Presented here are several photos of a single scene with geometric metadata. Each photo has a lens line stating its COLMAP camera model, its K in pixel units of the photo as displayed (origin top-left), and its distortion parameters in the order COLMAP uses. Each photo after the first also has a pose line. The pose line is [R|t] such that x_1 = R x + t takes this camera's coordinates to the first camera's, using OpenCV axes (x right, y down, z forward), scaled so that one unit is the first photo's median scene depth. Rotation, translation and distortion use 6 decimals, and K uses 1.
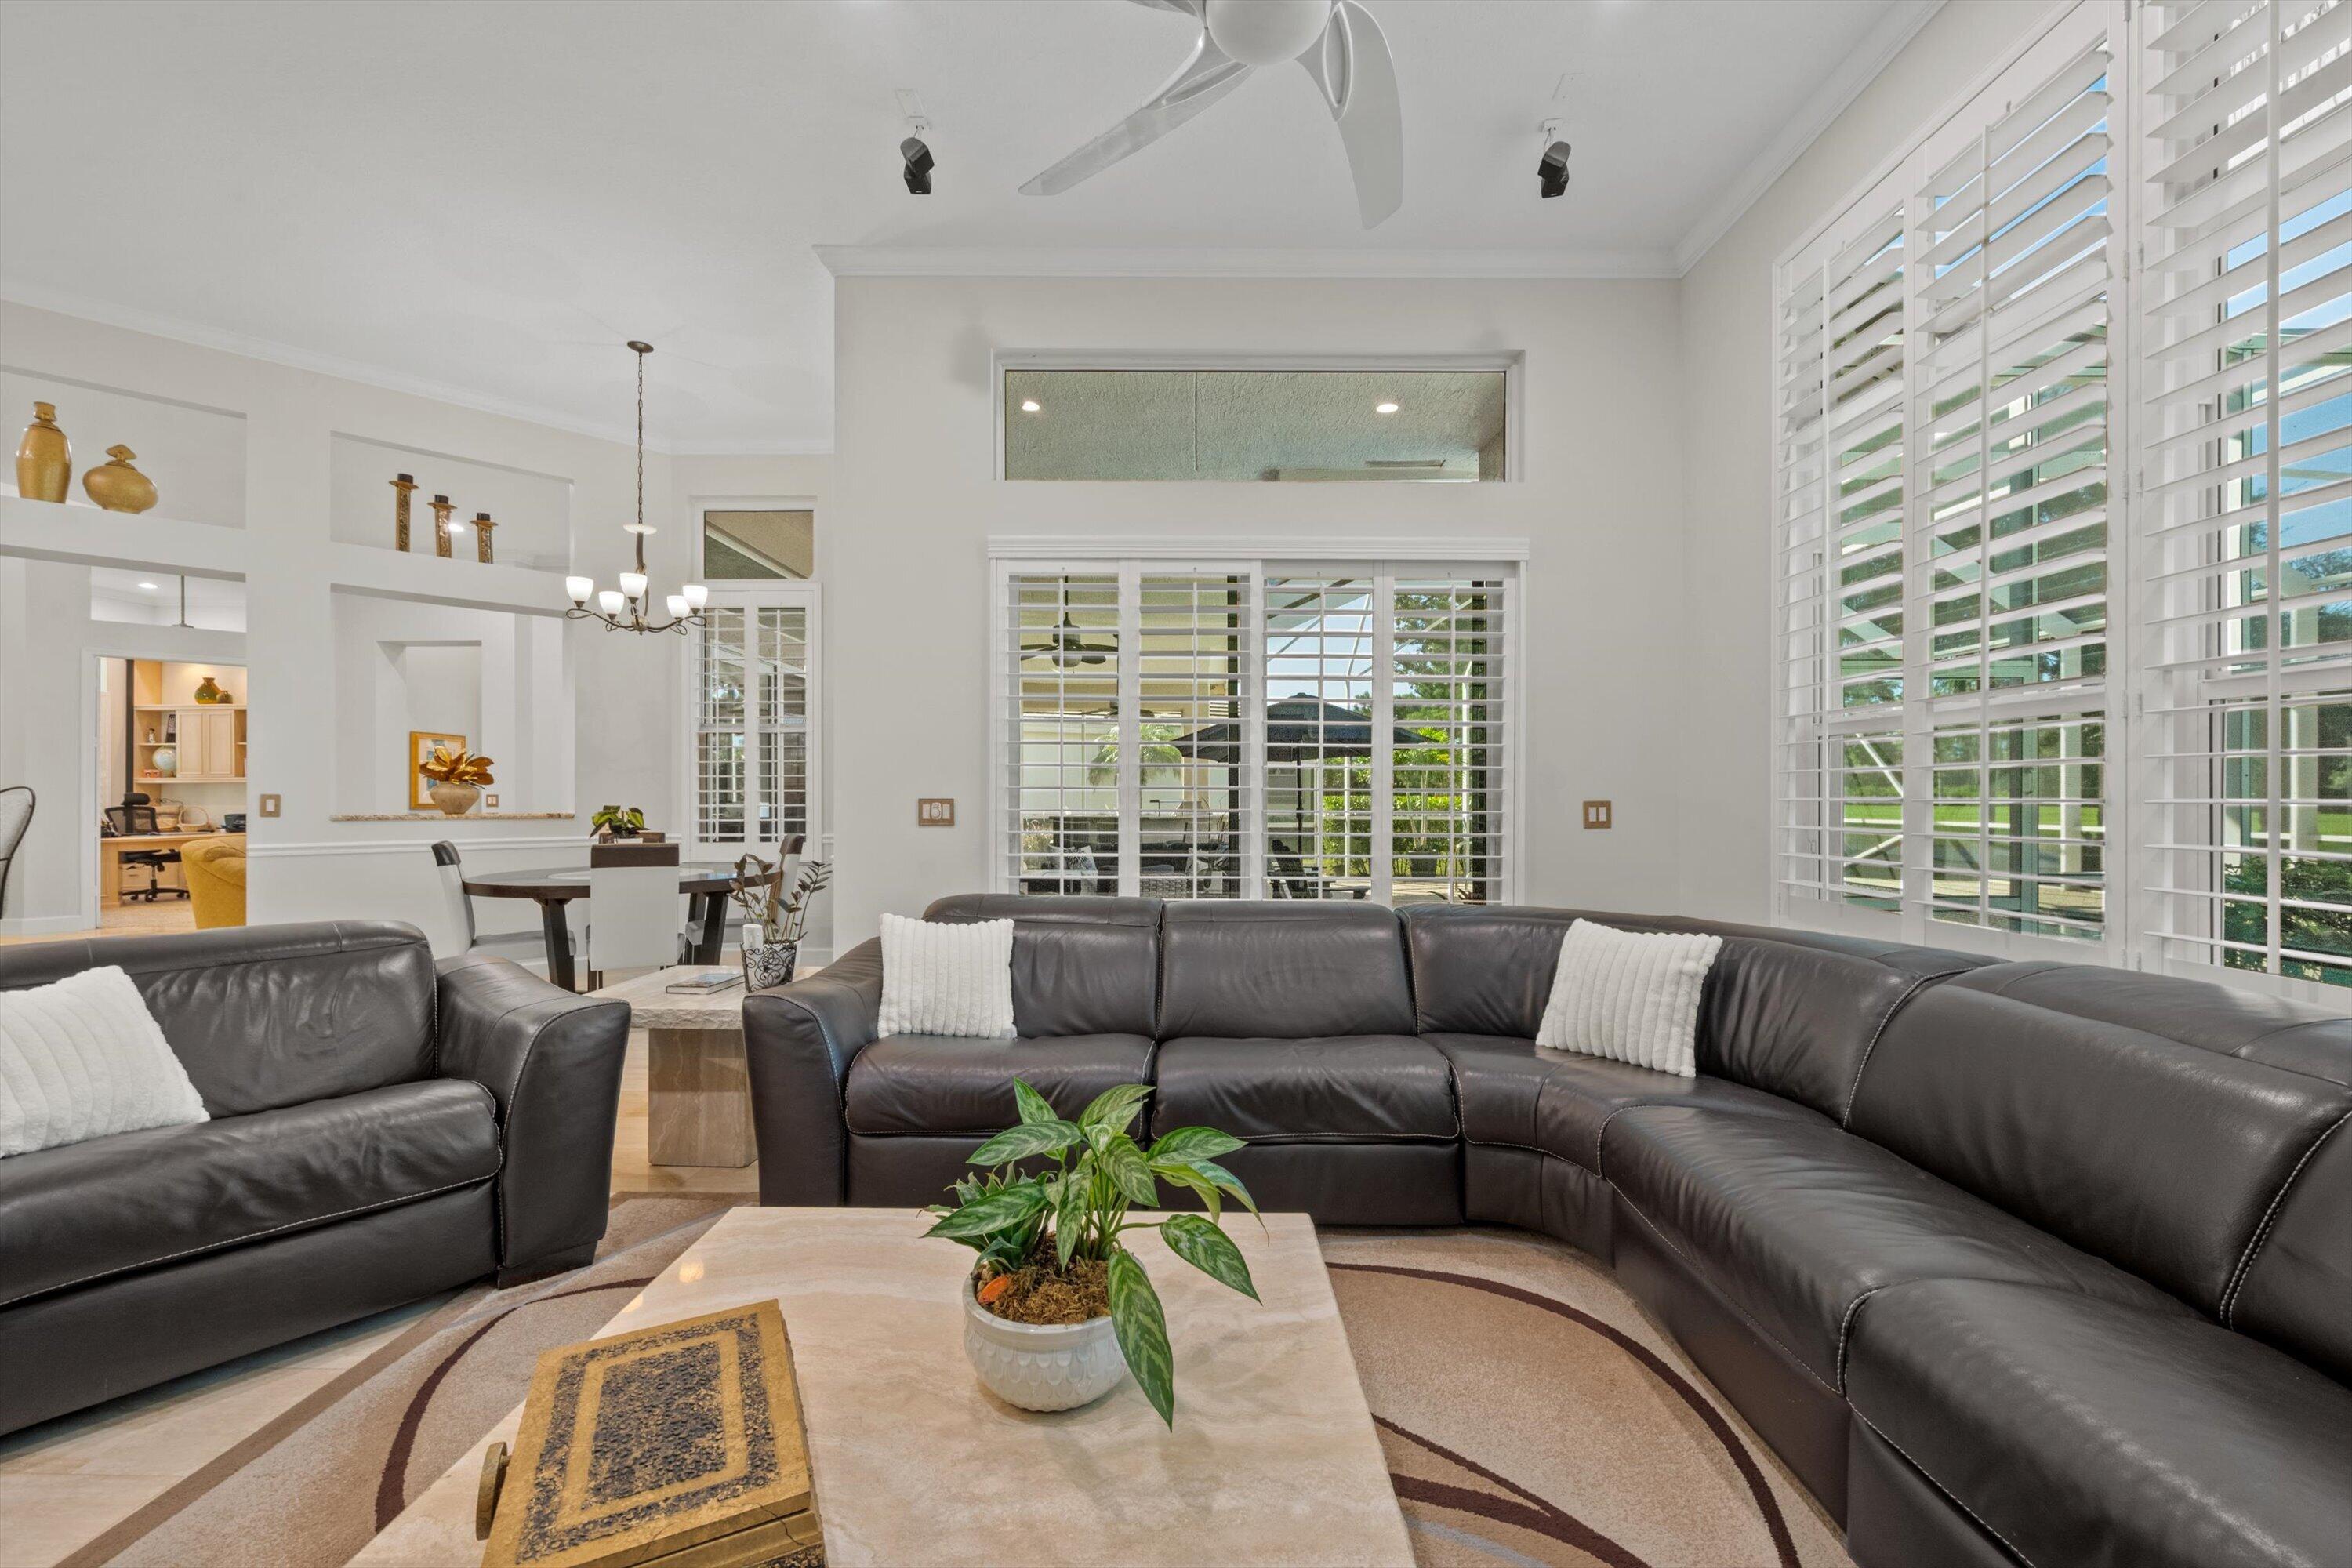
lens RADIAL K [[958.5, 0, 1182.7], [0, 958.5, 784.7], [0, 0, 1]] dist [0.001019, -0.001506]
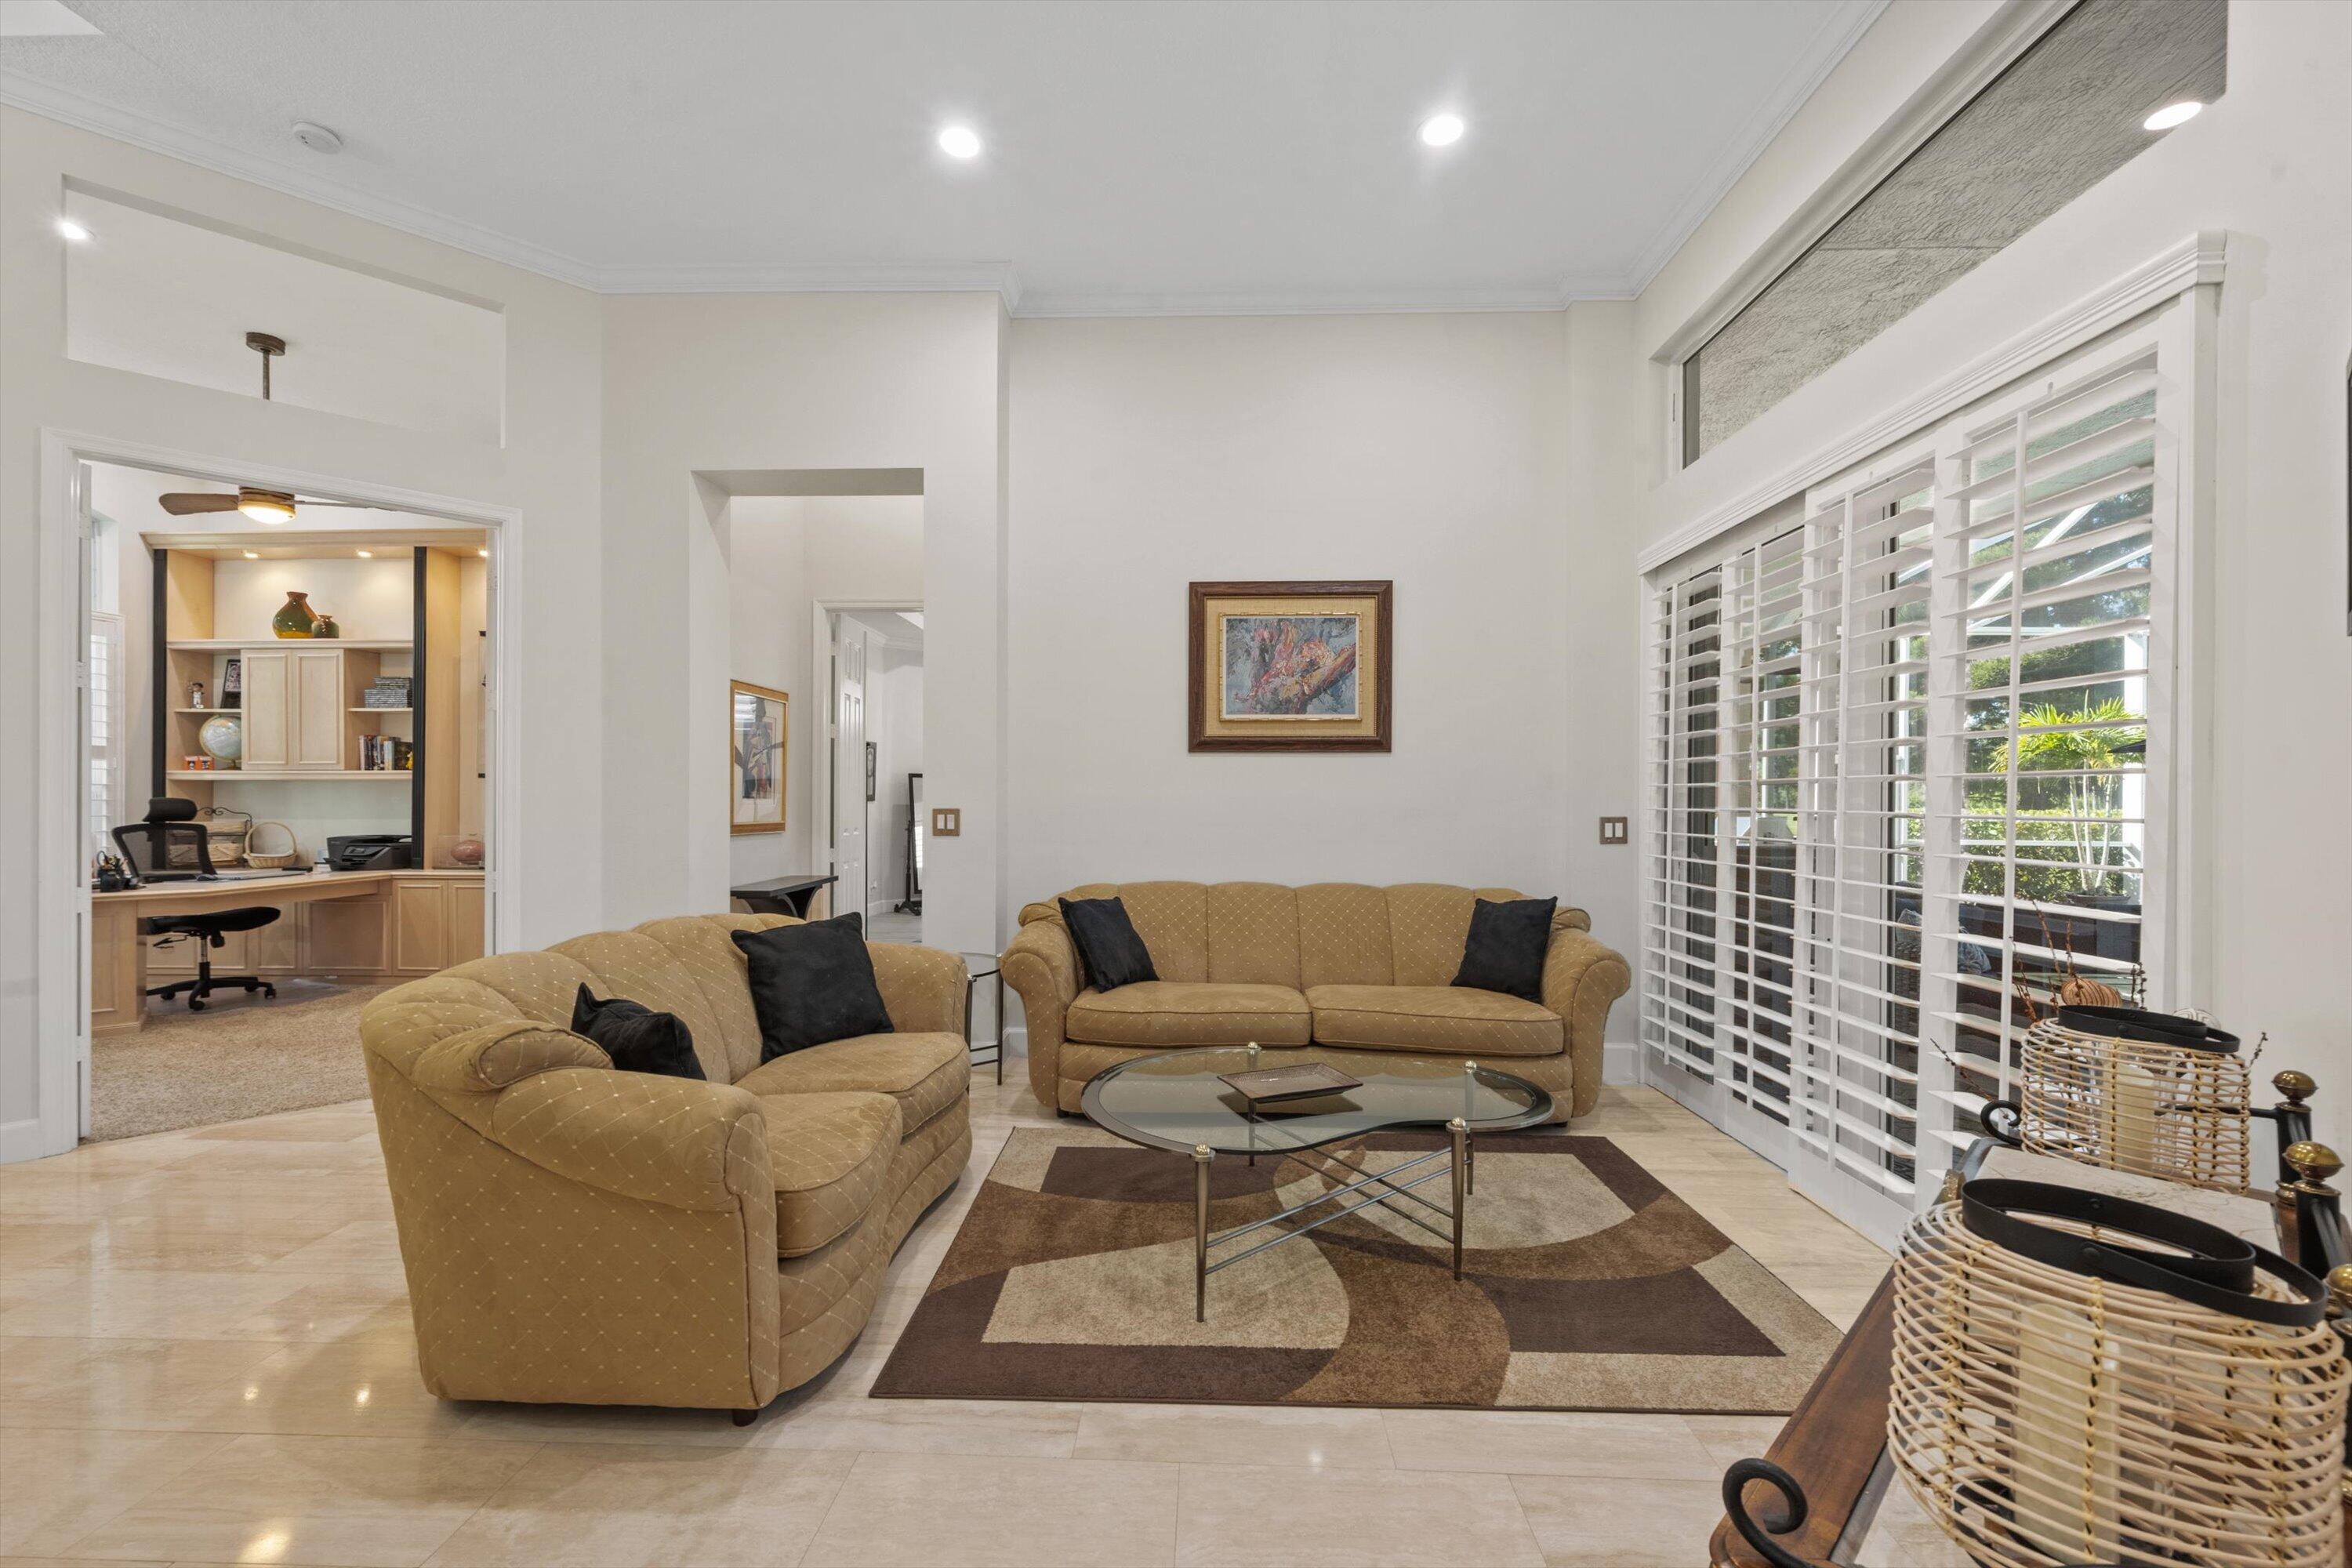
lens RADIAL K [[955.4, 0, 1164.0], [0, 955.4, 803.1], [0, 0, 1]] dist [-0.003325, -0.000419]
pose [[0.999820, 0.005279, -0.018241, -0.504550], [-0.005178, 0.999971, 0.005583, 0.005704], [0.018270, -0.005487, 0.999818, 0.456897]]
